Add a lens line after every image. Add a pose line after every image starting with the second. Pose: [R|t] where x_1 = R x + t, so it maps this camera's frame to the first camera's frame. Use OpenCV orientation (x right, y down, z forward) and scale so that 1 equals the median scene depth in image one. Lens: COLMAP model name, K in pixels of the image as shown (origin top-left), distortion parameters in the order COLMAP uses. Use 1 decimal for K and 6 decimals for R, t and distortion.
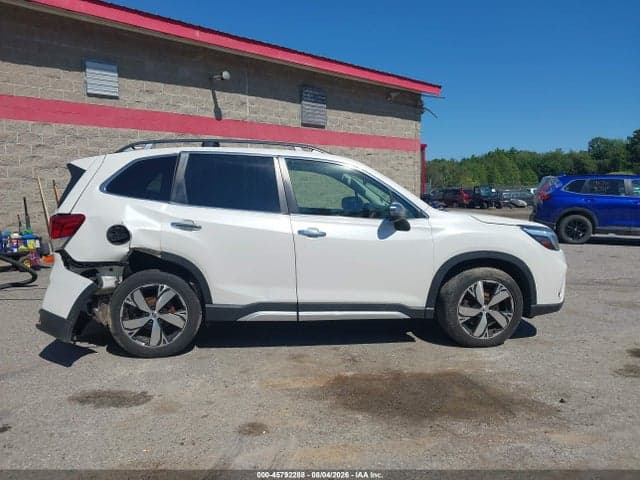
lens RADIAL K [[513.5, 0, 332.4], [0, 513.5, 223.2], [0, 0, 1]] dist [0.042012, -0.008637]
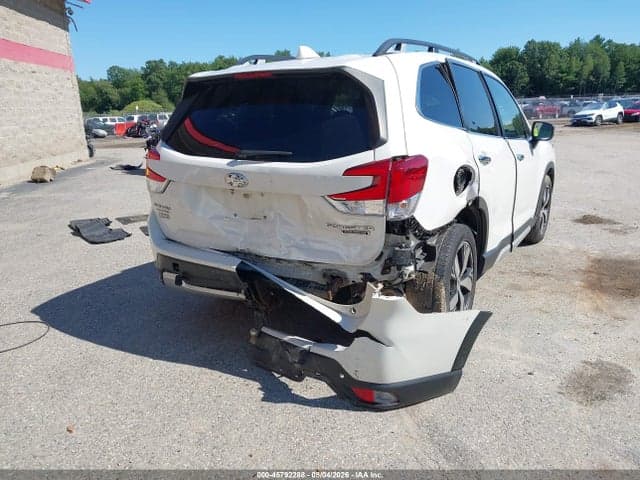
lens RADIAL K [[508.3, 0, 320.3], [0, 508.3, 225.0], [0, 0, 1]] dist [-0.004975, -0.002511]
pose [[0.627834, -0.179214, 0.757435, -0.949839], [0.070616, 0.982234, 0.173869, -0.044349], [-0.775138, -0.055674, 0.629335, 0.659107]]
